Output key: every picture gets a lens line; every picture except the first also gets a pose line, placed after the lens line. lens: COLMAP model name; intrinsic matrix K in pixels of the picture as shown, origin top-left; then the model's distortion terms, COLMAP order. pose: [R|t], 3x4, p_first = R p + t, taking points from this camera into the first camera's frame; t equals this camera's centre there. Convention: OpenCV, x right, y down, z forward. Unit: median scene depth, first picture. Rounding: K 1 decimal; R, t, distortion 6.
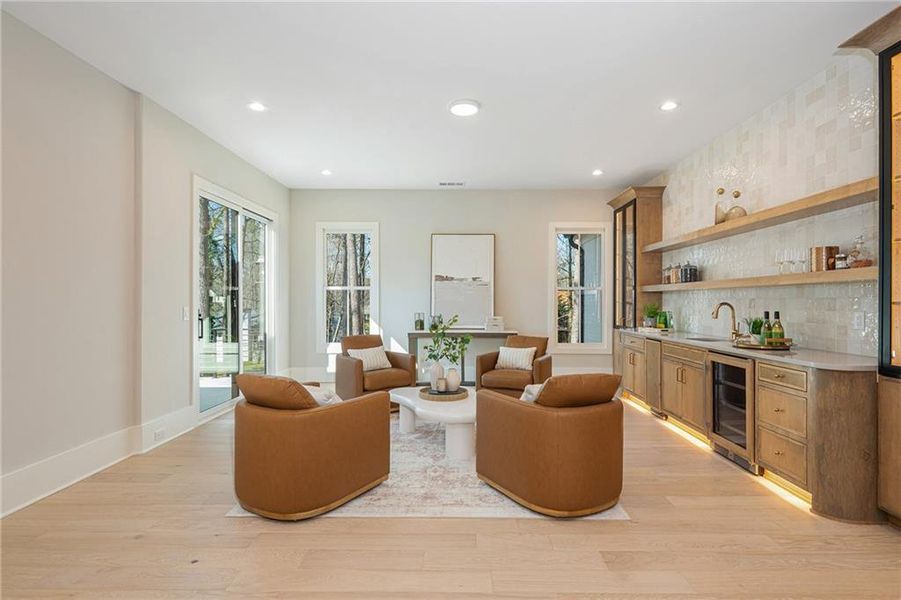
lens RADIAL K [[443.7, 0, 450.5], [0, 443.7, 300.0], [0, 0, 1]] dist [-0.000746, -0.000445]
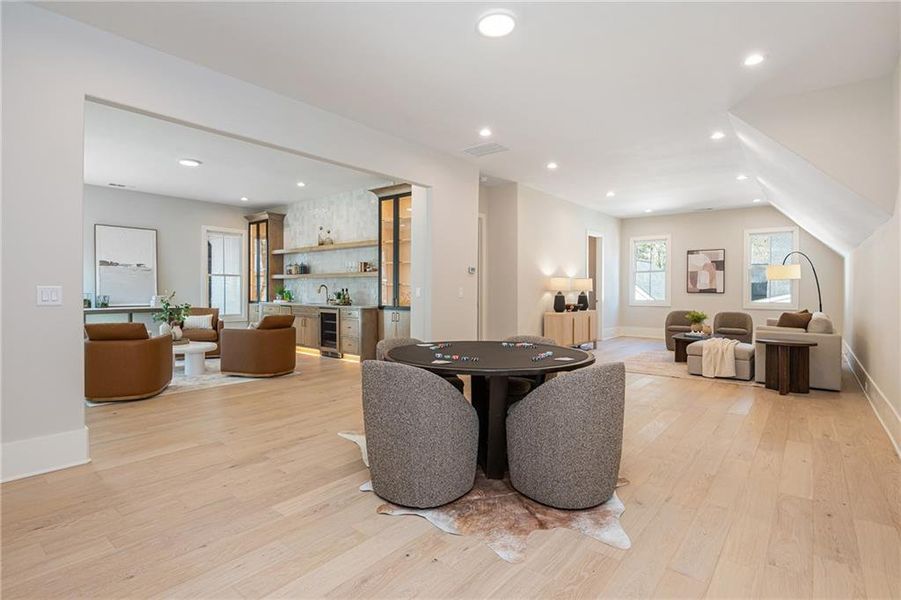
lens RADIAL K [[443.7, 0, 450.5], [0, 443.7, 300.0], [0, 0, 1]] dist [-0.000746, -0.000445]
pose [[0.611432, -0.016240, 0.791130, -0.679717], [-0.005923, 0.999667, 0.025098, 0.022270], [-0.791275, -0.020031, 0.611132, -0.749075]]
